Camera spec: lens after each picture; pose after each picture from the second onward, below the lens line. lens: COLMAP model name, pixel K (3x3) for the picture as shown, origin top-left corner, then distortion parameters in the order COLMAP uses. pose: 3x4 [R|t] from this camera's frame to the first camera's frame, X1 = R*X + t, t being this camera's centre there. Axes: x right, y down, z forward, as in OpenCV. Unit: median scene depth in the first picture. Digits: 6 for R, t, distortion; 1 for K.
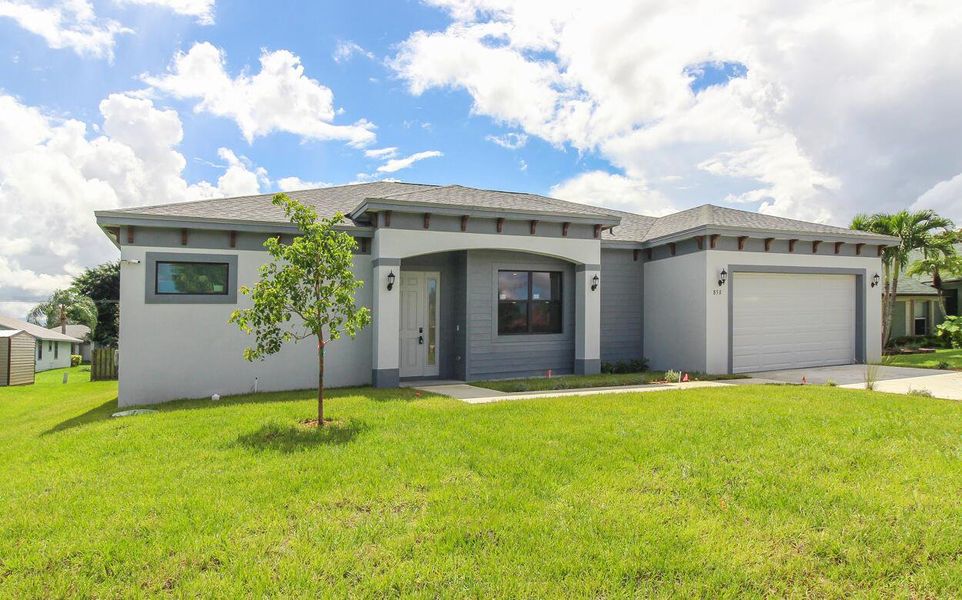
lens RADIAL K [[587.6, 0, 497.4], [0, 587.6, 387.5], [0, 0, 1]] dist [0.000811, 0.001823]
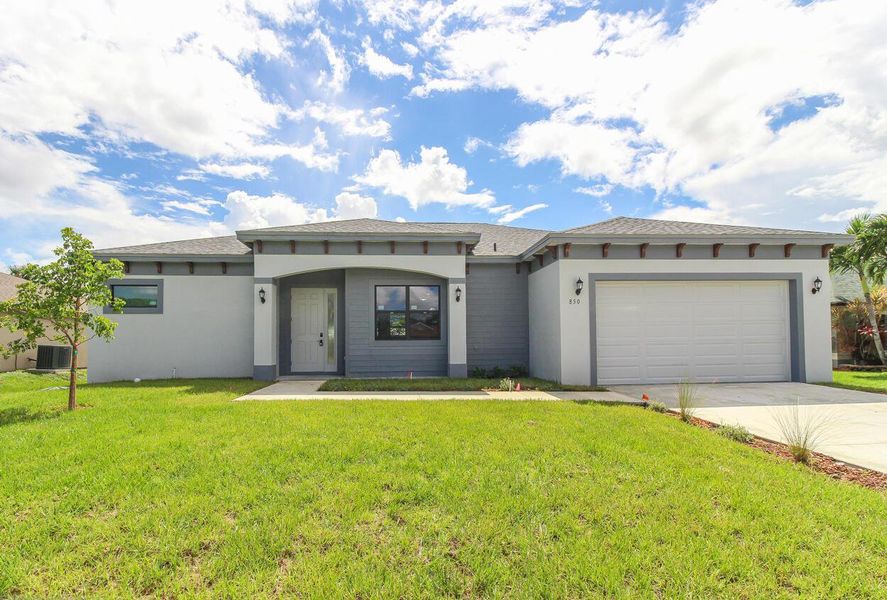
lens RADIAL K [[422.9, 0, 416.6], [0, 422.9, 337.3], [0, 0, 1]] dist [0.010328, 0.000945]
pose [[0.924560, 0.019563, -0.380535, 0.373943], [-0.052773, 0.995631, -0.077036, -0.031791], [0.377365, 0.091307, 0.921552, 0.236932]]
